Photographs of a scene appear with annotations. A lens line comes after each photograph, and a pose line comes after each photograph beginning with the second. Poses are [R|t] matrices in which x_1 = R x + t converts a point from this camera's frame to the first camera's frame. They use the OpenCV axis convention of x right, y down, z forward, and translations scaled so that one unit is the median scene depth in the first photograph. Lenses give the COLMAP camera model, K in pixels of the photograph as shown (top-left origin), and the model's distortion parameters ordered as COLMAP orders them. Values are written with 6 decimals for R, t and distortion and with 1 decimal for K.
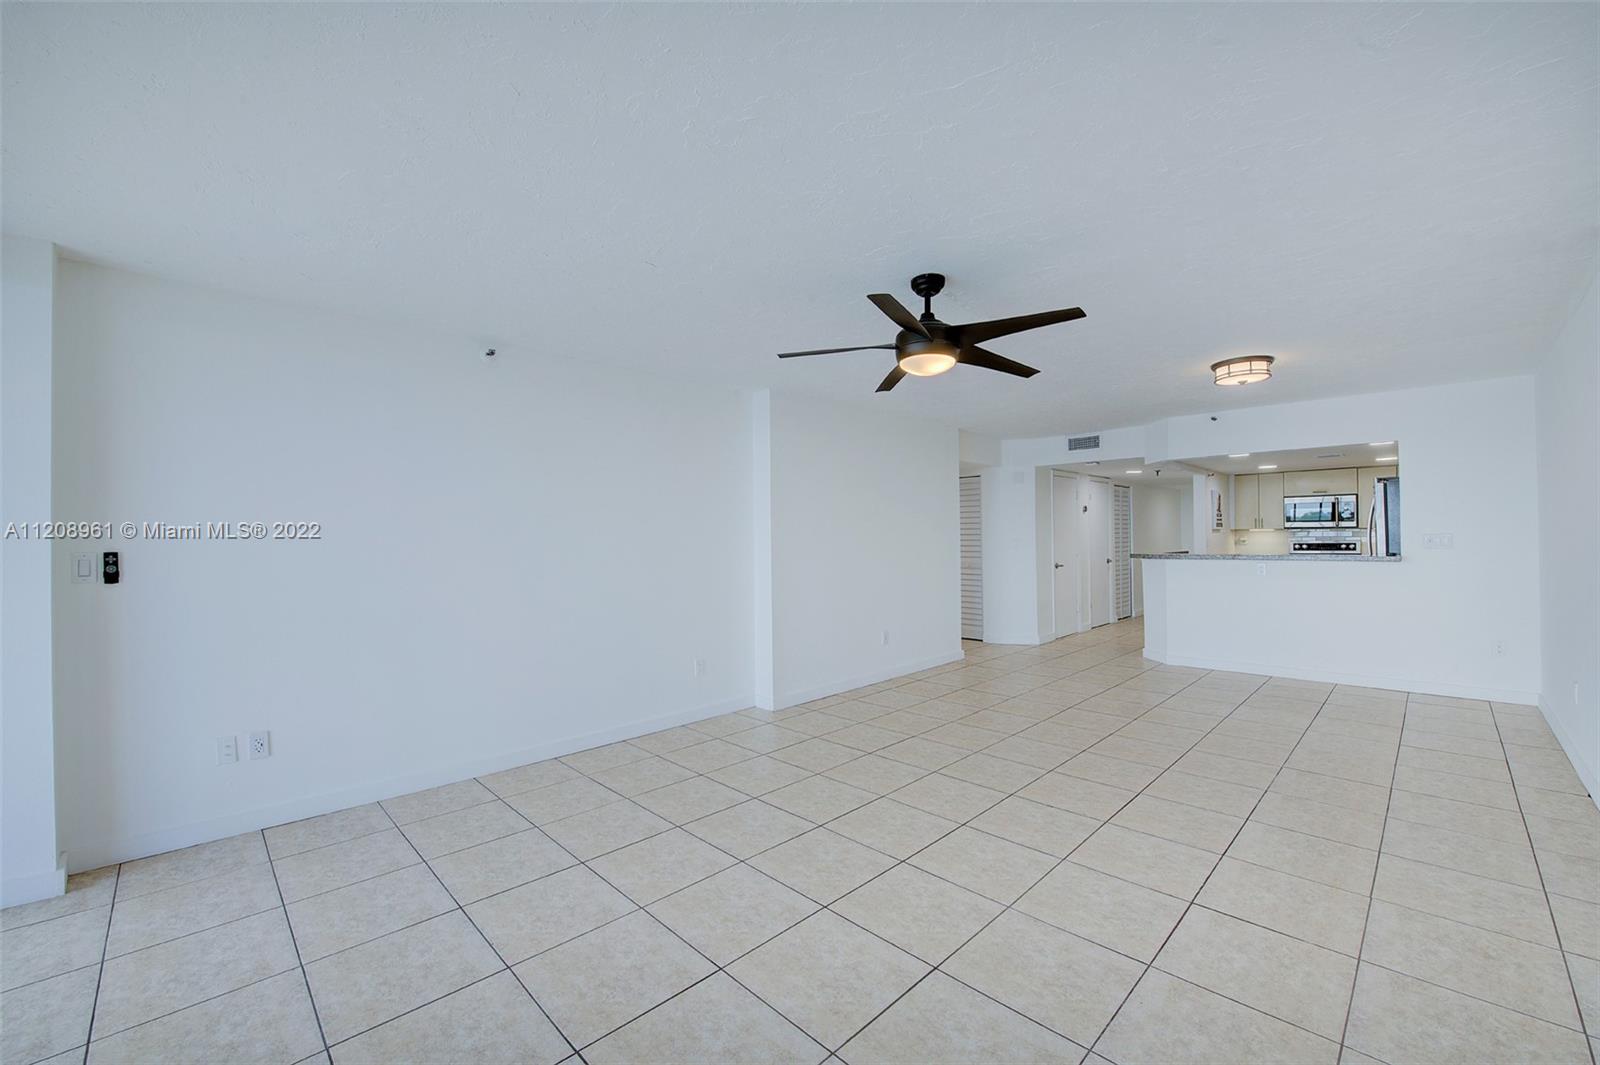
lens RADIAL K [[647.7, 0, 797.1], [0, 647.7, 530.2], [0, 0, 1]] dist [-0.004628, -0.001145]
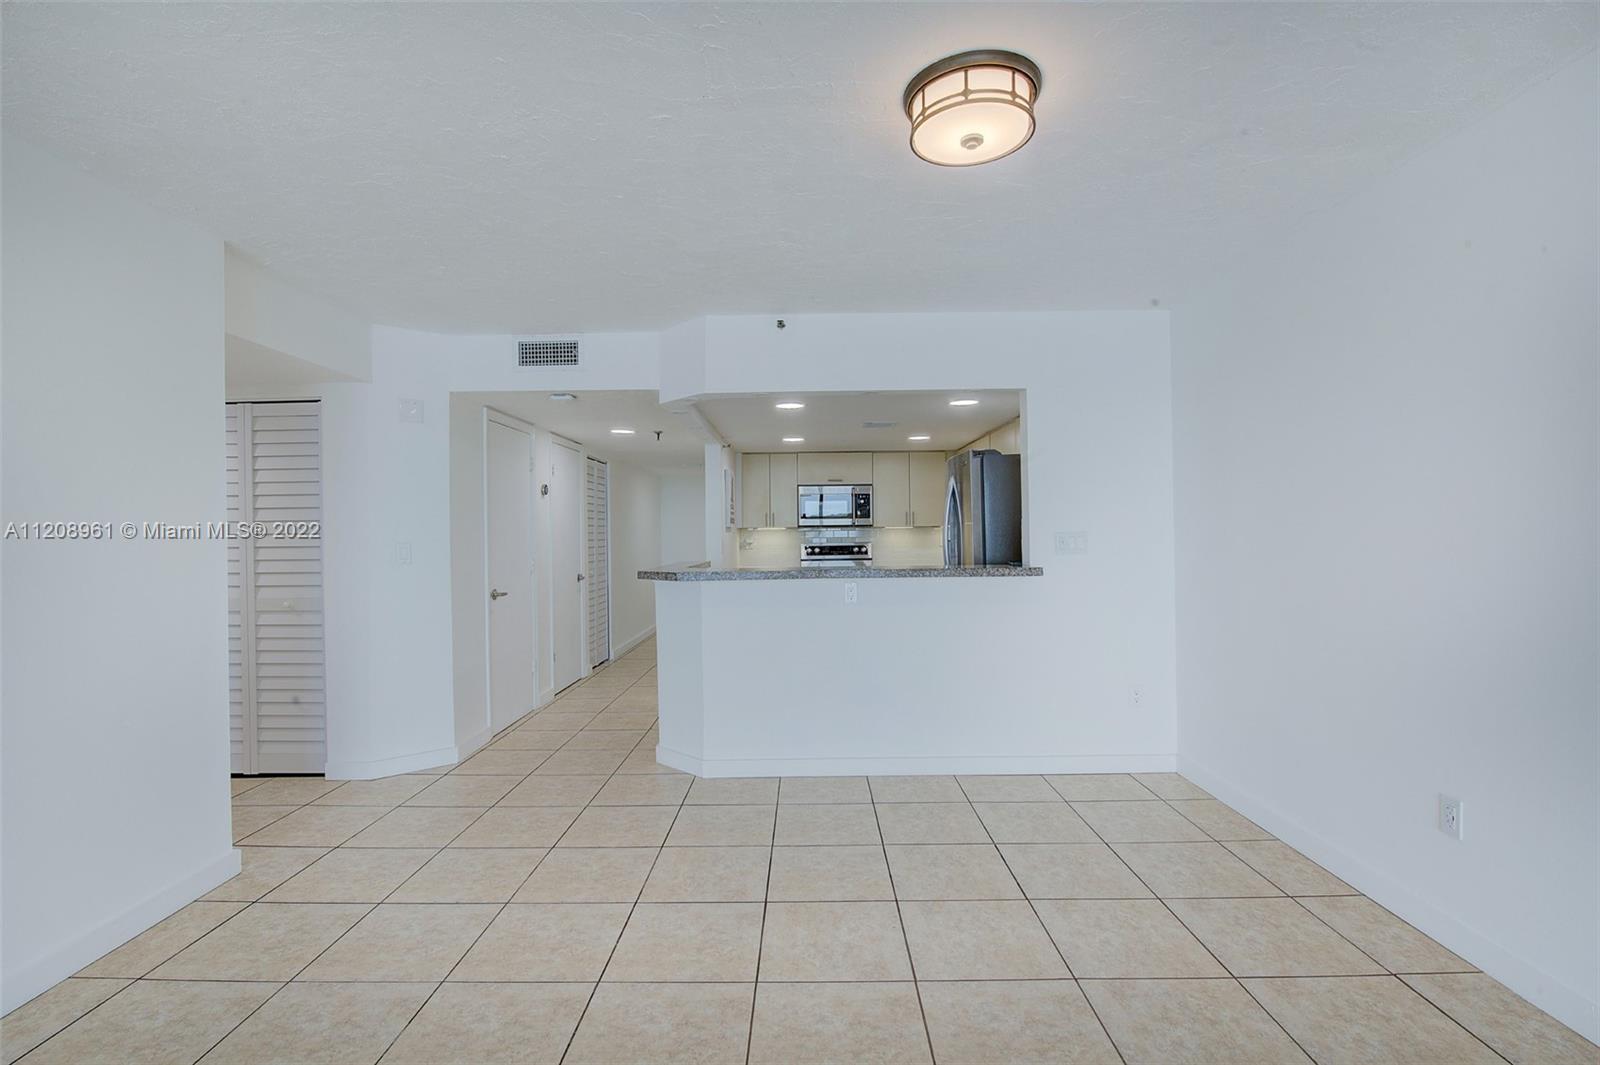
lens RADIAL K [[697.9, 0, 806.6], [0, 697.9, 542.7], [0, 0, 1]] dist [-0.019634, -0.000035]
pose [[0.696197, -0.007347, 0.717813, 0.173333], [-0.004911, 0.999875, 0.014997, 0.003593], [-0.717834, -0.013966, 0.696074, 0.426091]]
